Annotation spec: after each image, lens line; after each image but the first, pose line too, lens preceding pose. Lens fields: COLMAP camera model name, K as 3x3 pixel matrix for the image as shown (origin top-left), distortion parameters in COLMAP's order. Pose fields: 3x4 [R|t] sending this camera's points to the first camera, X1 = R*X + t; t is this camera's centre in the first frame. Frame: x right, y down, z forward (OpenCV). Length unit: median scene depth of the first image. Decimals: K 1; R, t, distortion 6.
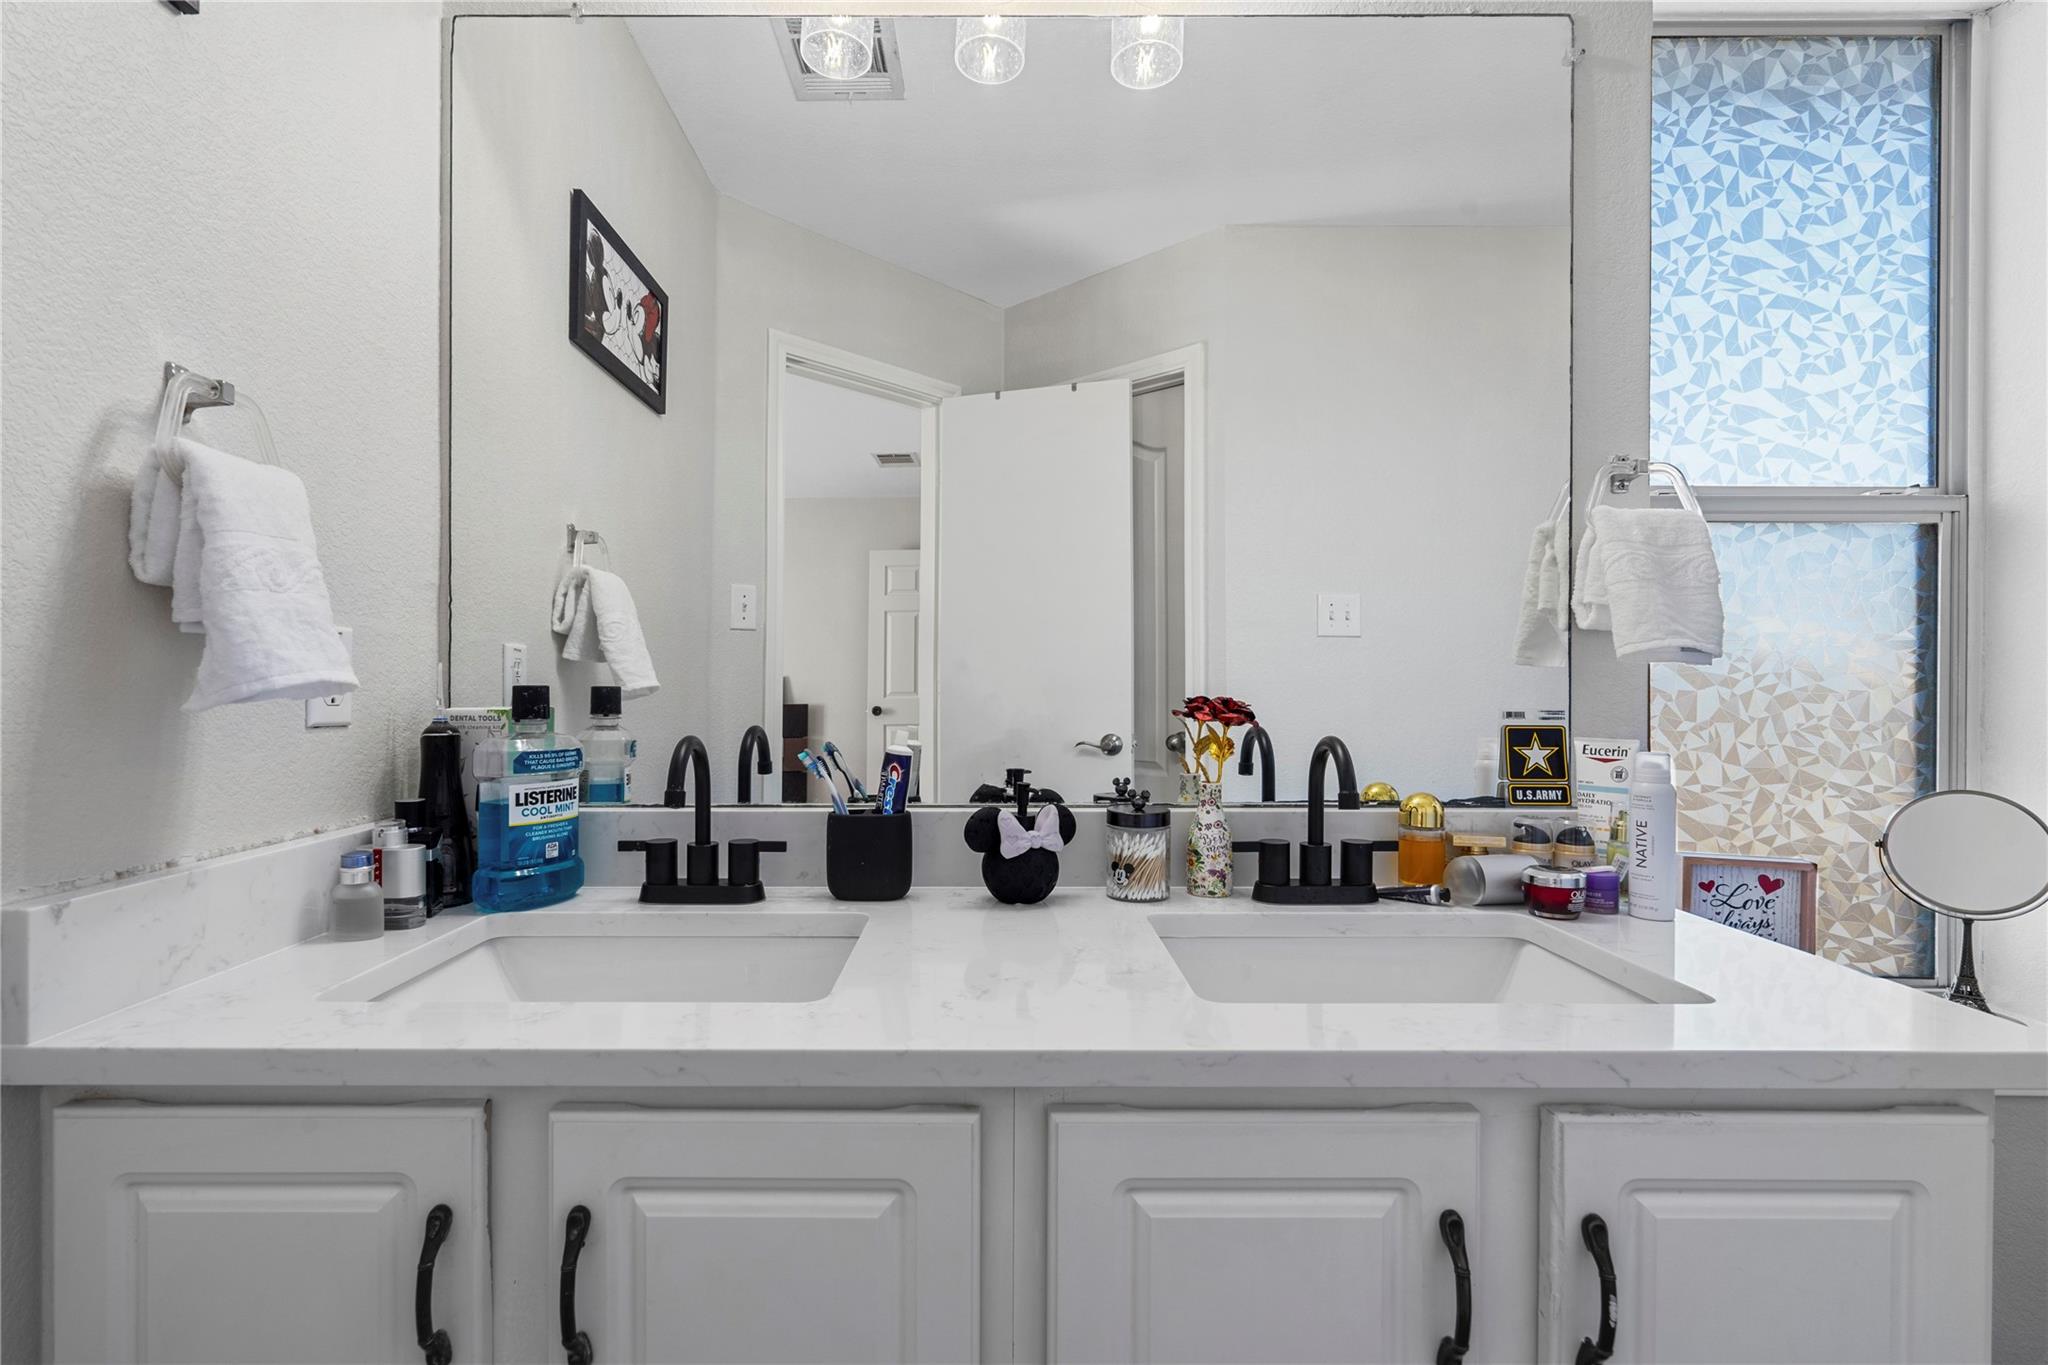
lens RADIAL K [[948.6, 0, 1010.4], [0, 948.6, 692.1], [0, 0, 1]] dist [0.000700, 0.001070]
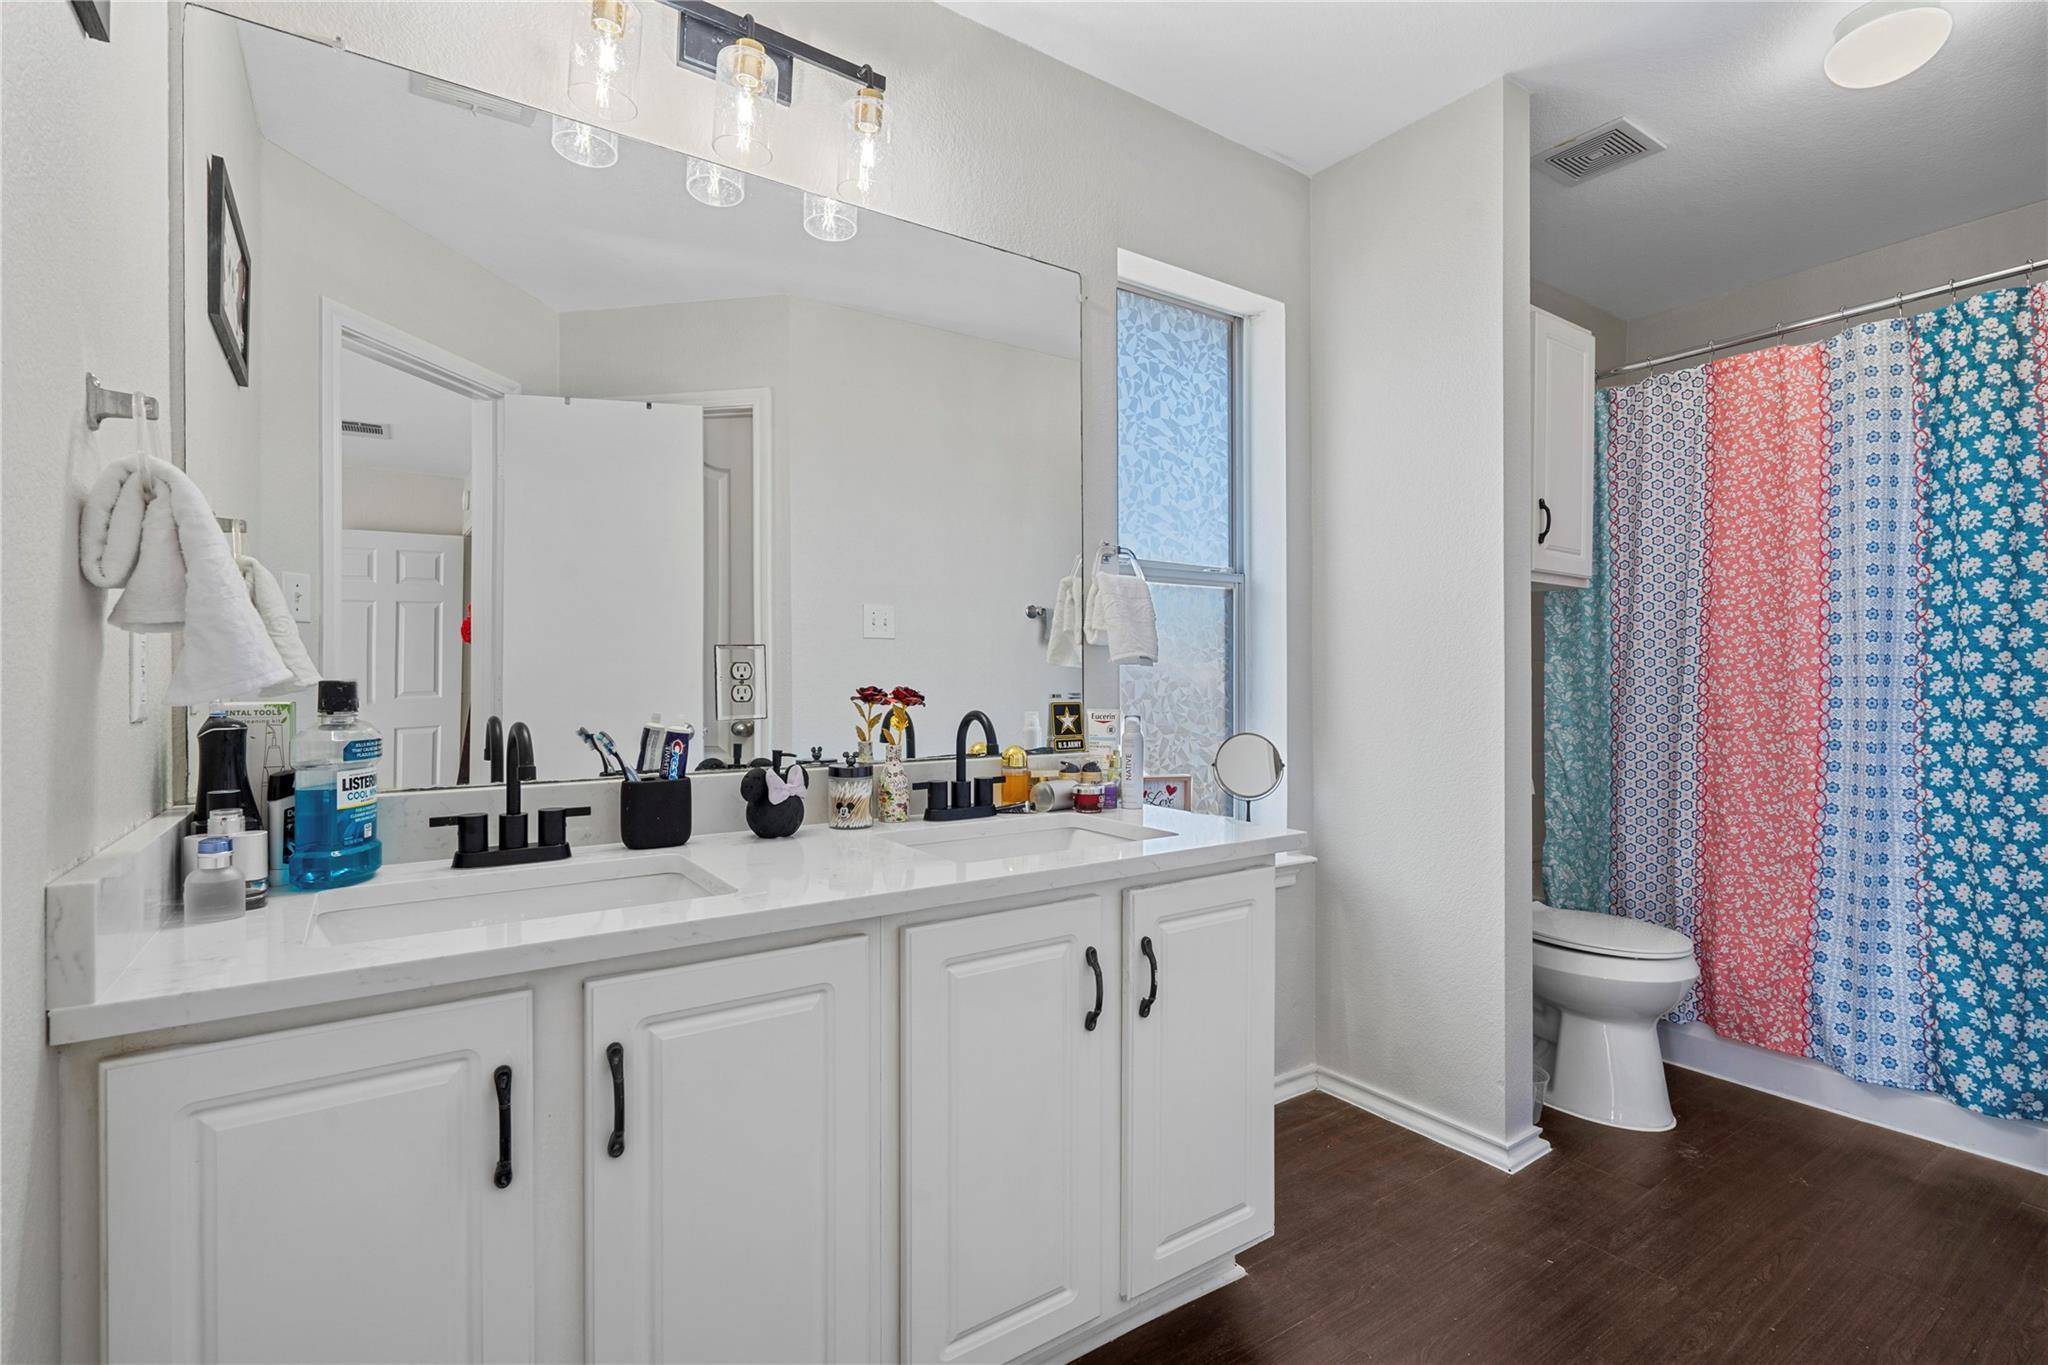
lens RADIAL K [[948.6, 0, 1033.4], [0, 948.6, 684.2], [0, 0, 1]] dist [0.000700, 0.001070]
pose [[0.820194, -0.006941, 0.572044, -0.449627], [0.008200, 0.999966, 0.000376, 0.002721], [-0.572027, 0.004382, 0.820223, -0.323892]]
